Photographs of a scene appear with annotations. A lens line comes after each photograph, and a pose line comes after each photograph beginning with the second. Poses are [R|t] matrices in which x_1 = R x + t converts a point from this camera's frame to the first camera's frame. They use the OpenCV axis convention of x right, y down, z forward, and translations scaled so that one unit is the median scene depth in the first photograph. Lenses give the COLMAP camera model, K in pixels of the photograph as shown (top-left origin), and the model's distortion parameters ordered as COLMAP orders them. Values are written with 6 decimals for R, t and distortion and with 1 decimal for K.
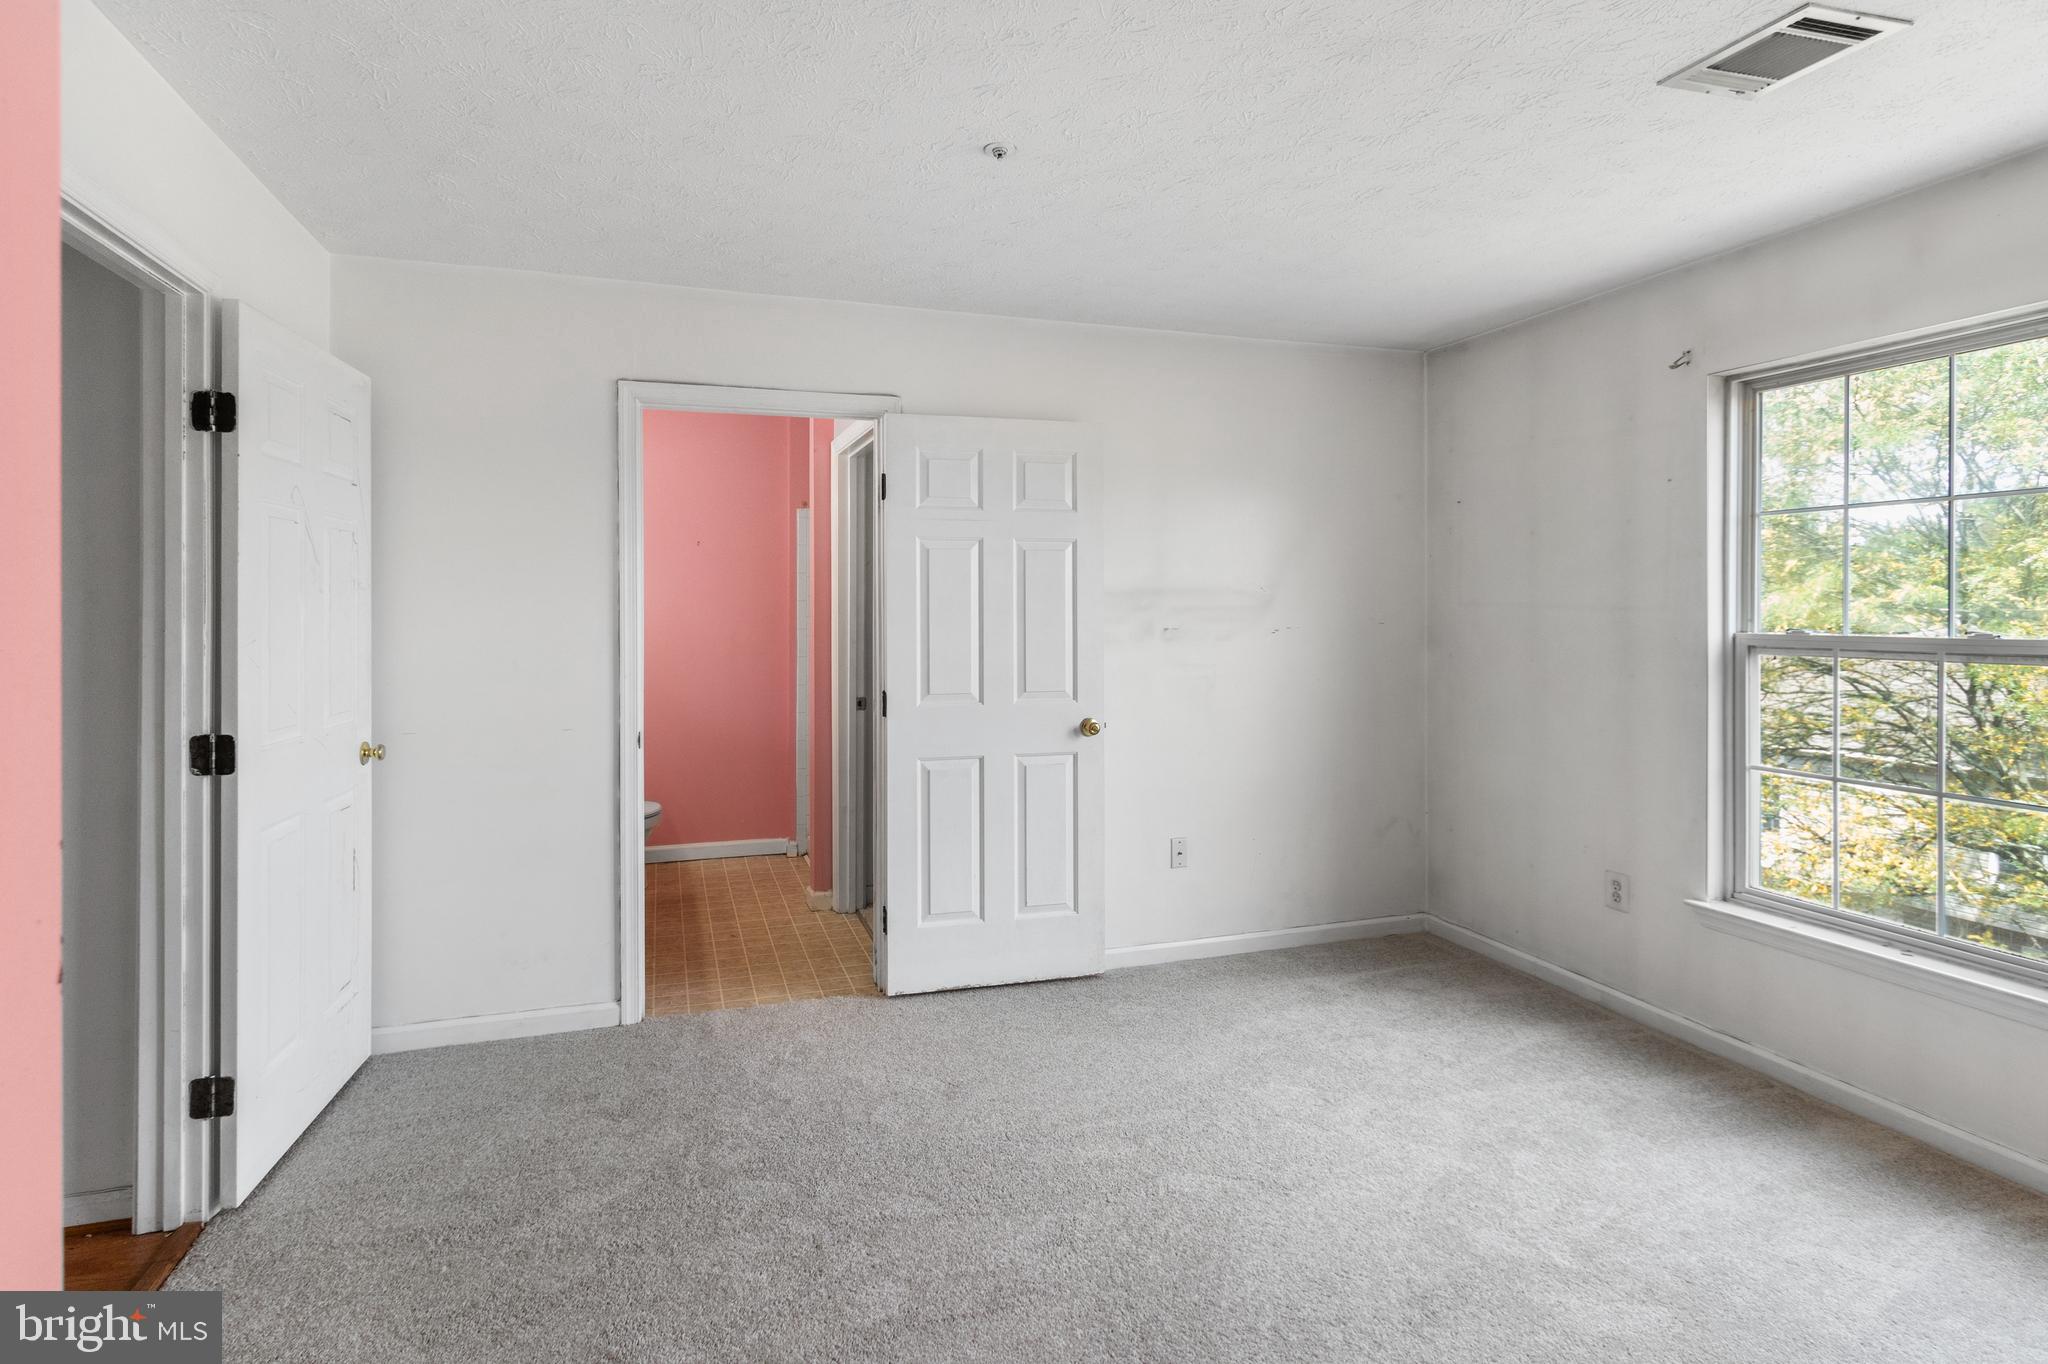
lens RADIAL K [[1016.6, 0, 1025.5], [0, 1016.6, 650.5], [0, 0, 1]] dist [-0.002155, -0.001199]
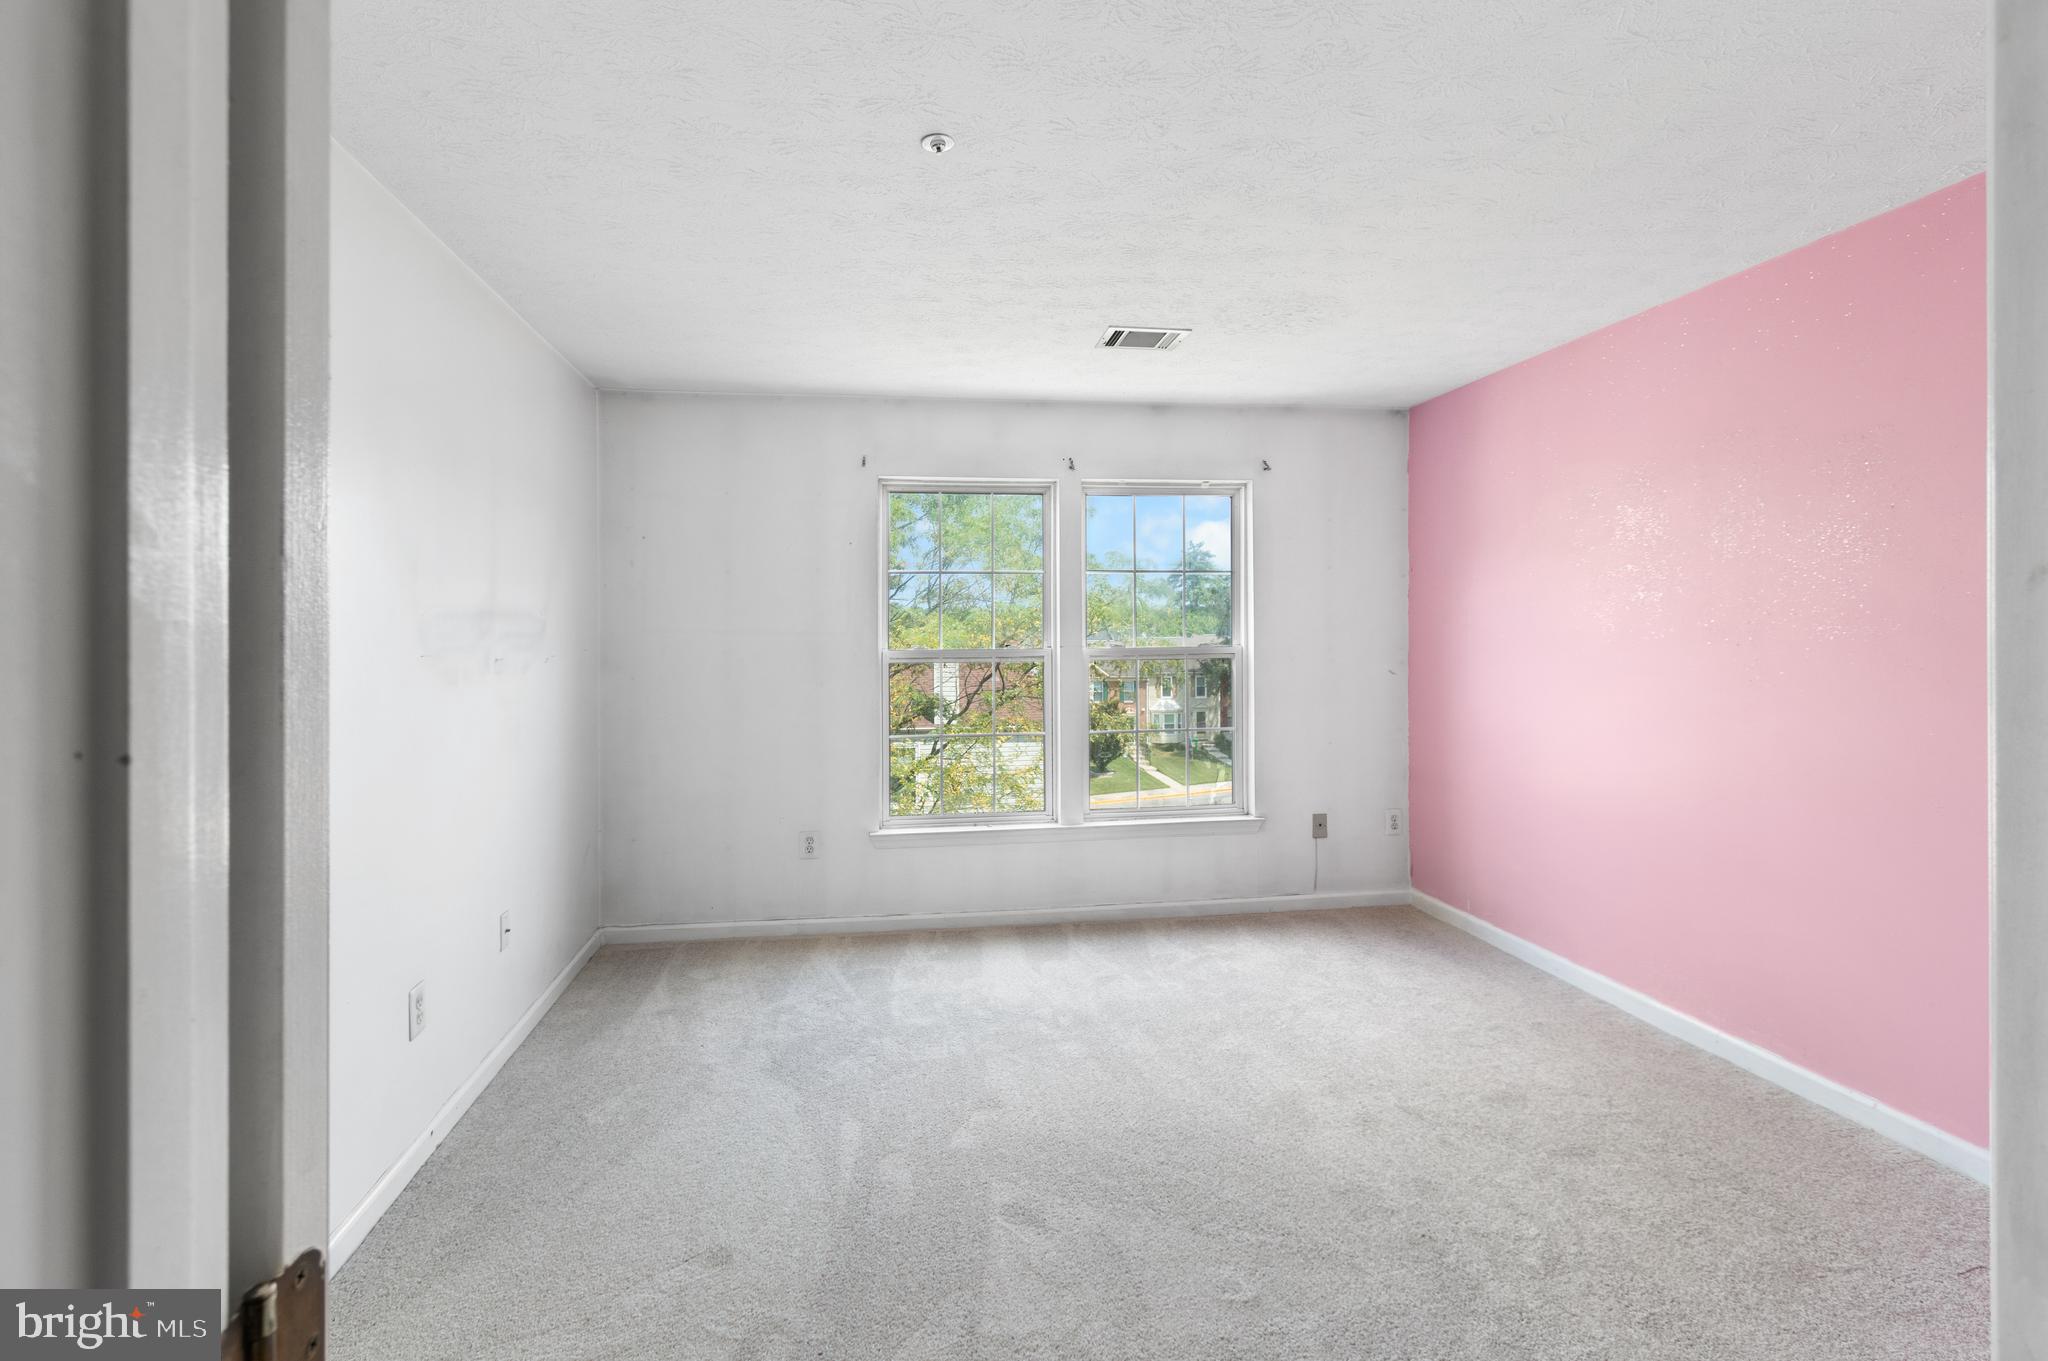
lens RADIAL K [[936.4, 0, 992.6], [0, 936.4, 664.3], [0, 0, 1]] dist [0.002150, -0.002066]
pose [[0.190459, -0.029306, 0.981258, -0.559557], [0.044875, 0.998769, 0.021119, -0.015384], [-0.980669, 0.040011, 0.191539, 0.502100]]
